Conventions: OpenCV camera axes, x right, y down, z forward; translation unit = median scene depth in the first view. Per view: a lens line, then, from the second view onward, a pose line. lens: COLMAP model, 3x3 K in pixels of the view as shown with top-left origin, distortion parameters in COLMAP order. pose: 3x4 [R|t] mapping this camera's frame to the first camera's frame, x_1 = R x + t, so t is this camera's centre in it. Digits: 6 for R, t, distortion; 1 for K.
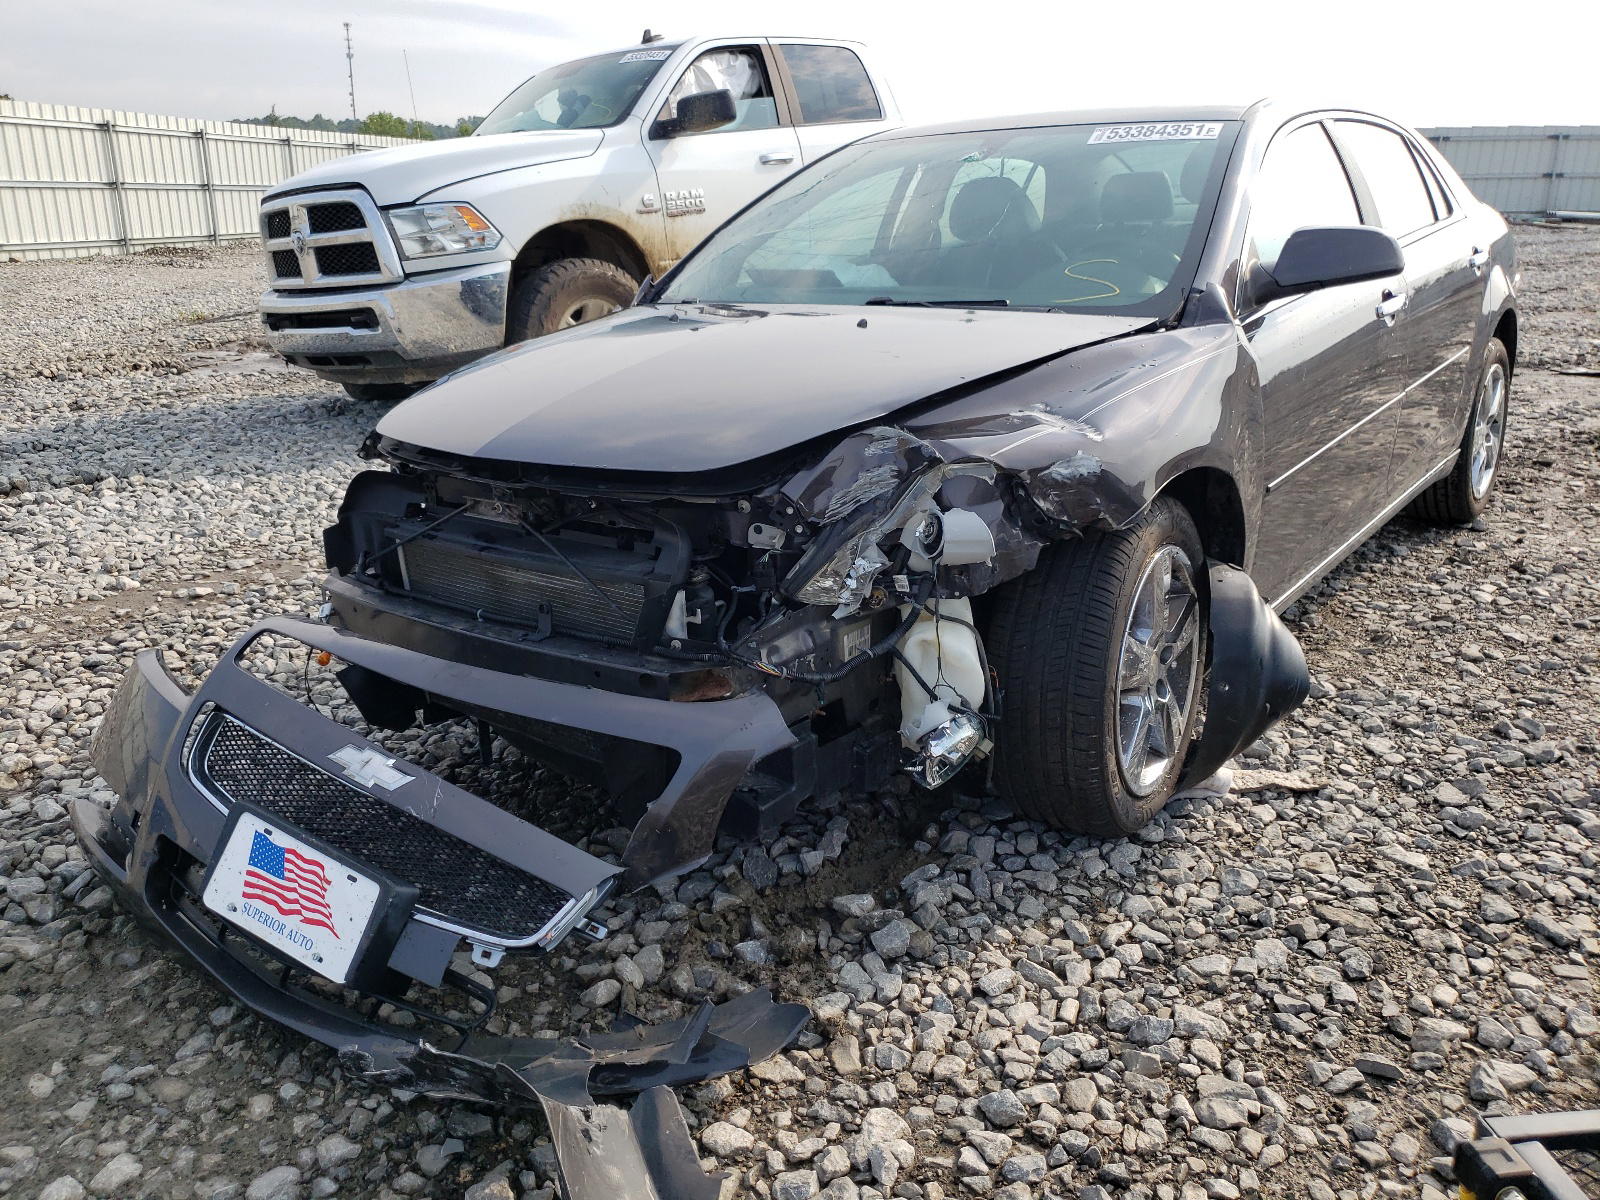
lens RADIAL K [[1201.6, 0, 801.2], [0, 1201.6, 602.3], [0, 0, 1]] dist [-0.012882, 0.019597]
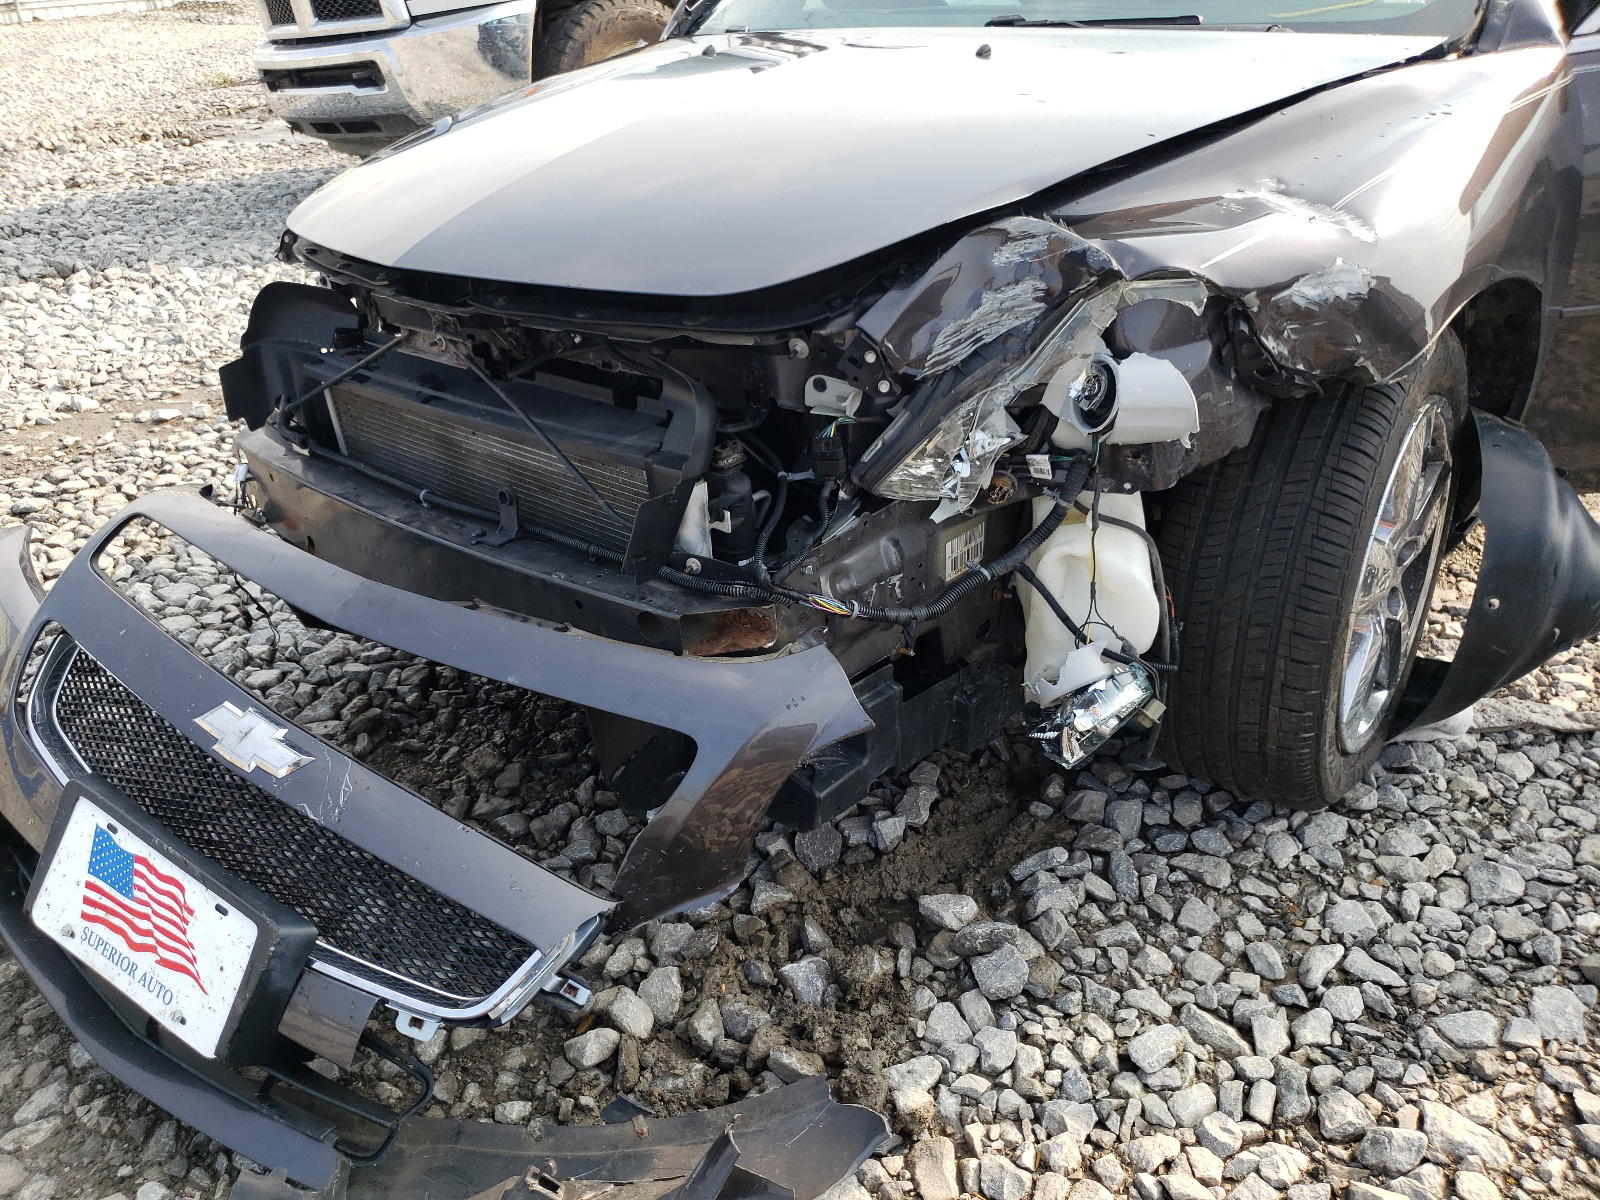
lens RADIAL K [[1201.6, 0, 777.3], [0, 1201.6, 601.2], [0, 0, 1]] dist [-0.012882, 0.019597]
pose [[0.996804, 0.020611, -0.077176, -0.006546], [-0.006608, 0.984102, 0.177479, -0.058360], [0.079607, -0.176402, 0.981094, 0.331520]]
